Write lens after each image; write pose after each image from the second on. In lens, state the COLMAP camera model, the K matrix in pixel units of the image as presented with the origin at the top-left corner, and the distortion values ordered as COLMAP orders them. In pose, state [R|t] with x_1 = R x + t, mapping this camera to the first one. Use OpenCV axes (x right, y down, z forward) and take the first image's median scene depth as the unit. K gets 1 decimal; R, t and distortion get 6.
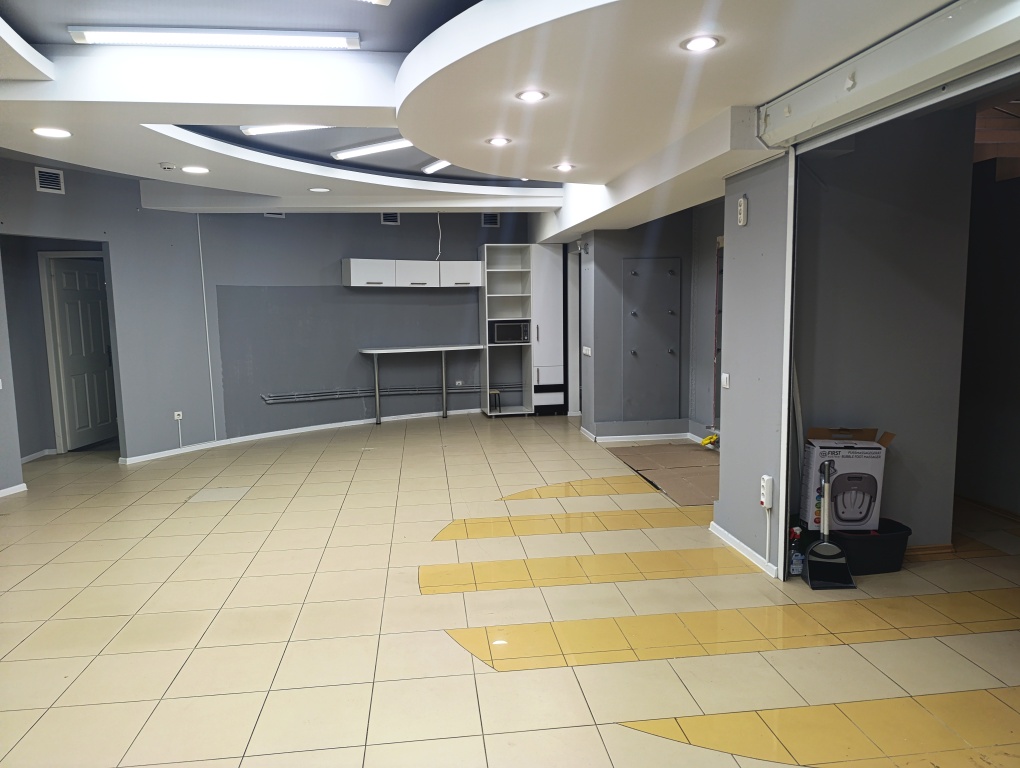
lens RADIAL K [[693.4, 0, 503.2], [0, 693.4, 384.9], [0, 0, 1]] dist [0.039156, -0.046107]
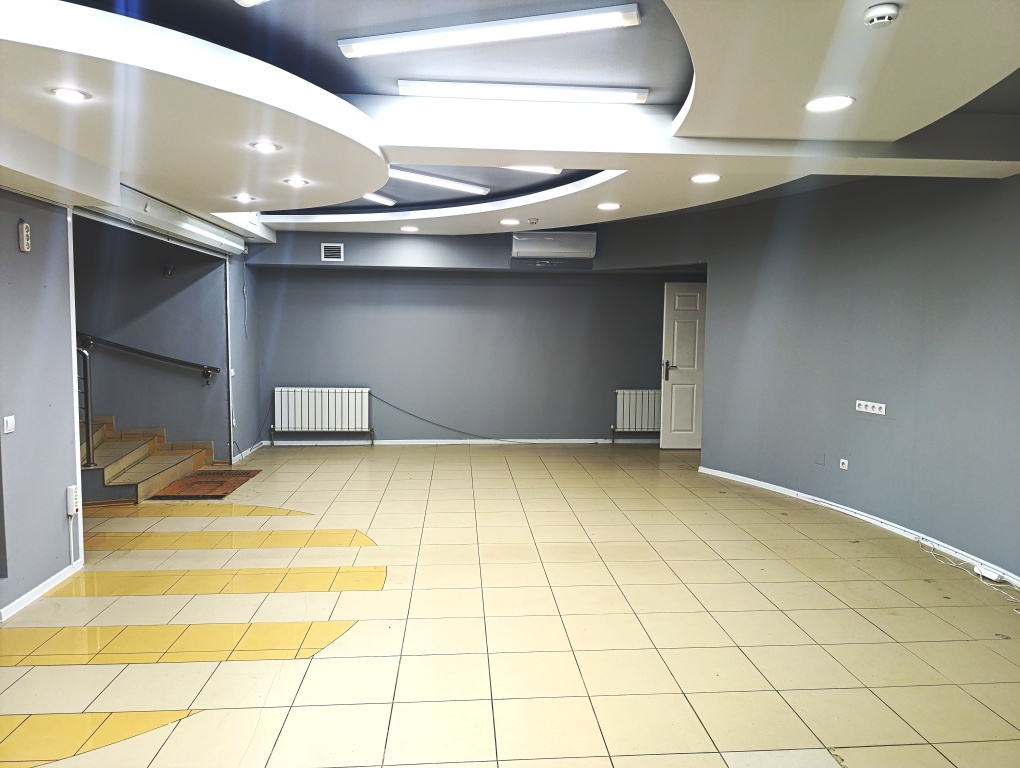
lens RADIAL K [[693.4, 0, 510.3], [0, 693.4, 381.2], [0, 0, 1]] dist [0.039156, -0.046107]
pose [[-0.999270, 0.004364, 0.037943, -0.202644], [0.011908, 0.979529, 0.200953, -0.138163], [-0.036289, 0.201258, -0.978866, 1.123447]]
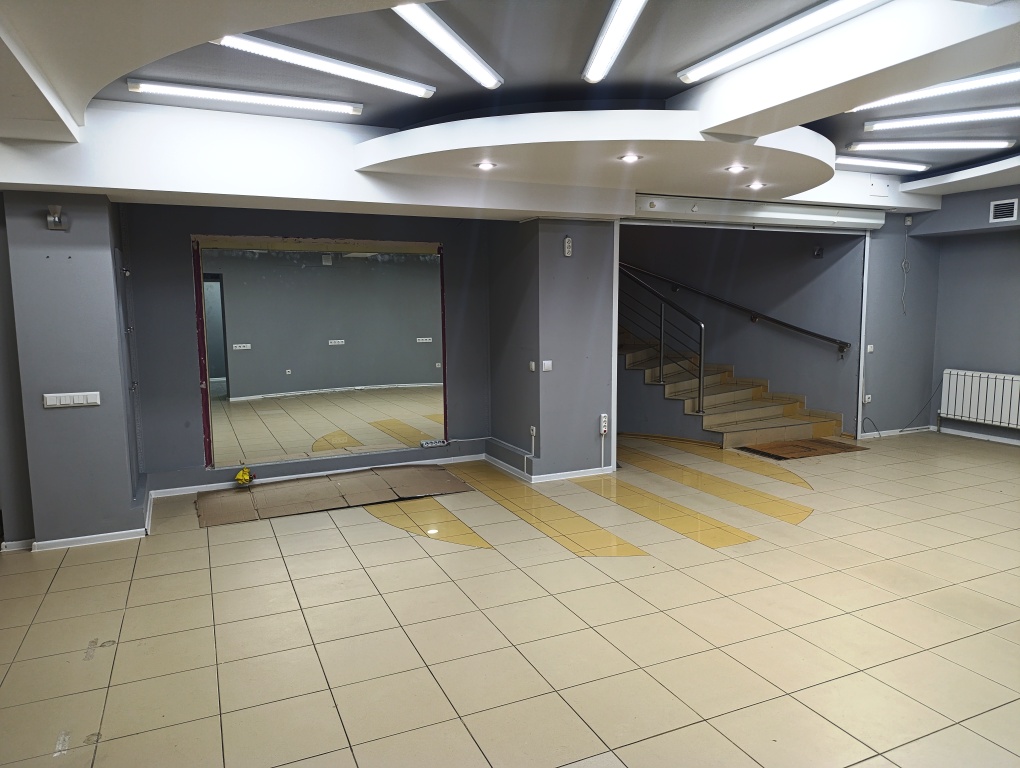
lens RADIAL K [[693.4, 0, 511.2], [0, 693.4, 383.4], [0, 0, 1]] dist [0.039156, -0.046107]
pose [[-0.303244, -0.091023, 0.948556, -0.600251], [0.129937, 0.982180, 0.135789, -0.103795], [-0.944013, 0.164430, -0.286012, 0.912632]]
